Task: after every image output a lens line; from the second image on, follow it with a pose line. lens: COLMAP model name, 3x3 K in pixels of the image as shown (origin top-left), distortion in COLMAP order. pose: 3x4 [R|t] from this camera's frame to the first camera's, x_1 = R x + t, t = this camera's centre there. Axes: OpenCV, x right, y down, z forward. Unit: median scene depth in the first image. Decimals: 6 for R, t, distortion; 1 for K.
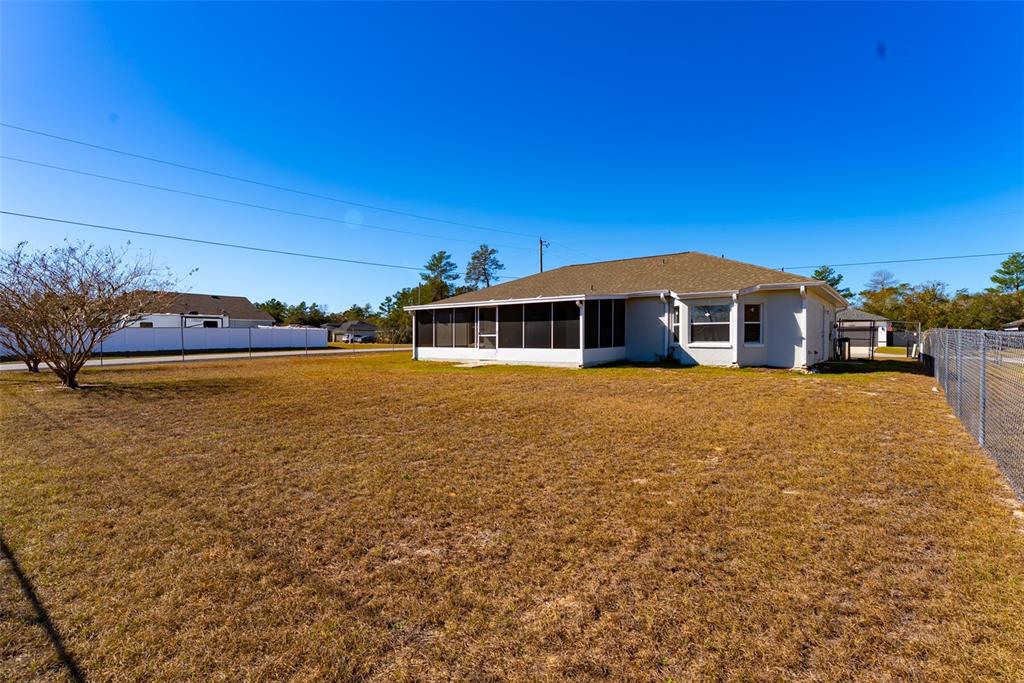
lens RADIAL K [[520.8, 0, 512.0], [0, 520.8, 341.5], [0, 0, 1]] dist [0.002397, -0.000061]
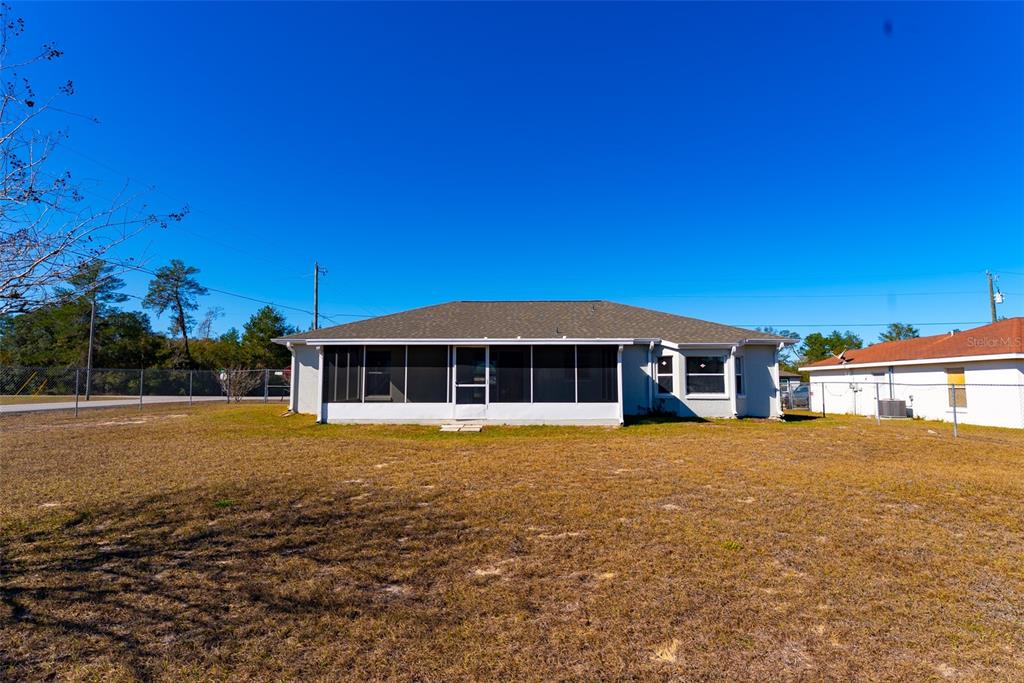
lens RADIAL K [[520.8, 0, 512.0], [0, 520.8, 341.5], [0, 0, 1]] dist [0.002397, -0.000061]
pose [[0.773805, 0.055567, 0.630982, -0.494377], [0.000514, 0.996089, -0.088350, -0.009440], [-0.633424, 0.068690, 0.770750, 0.427643]]
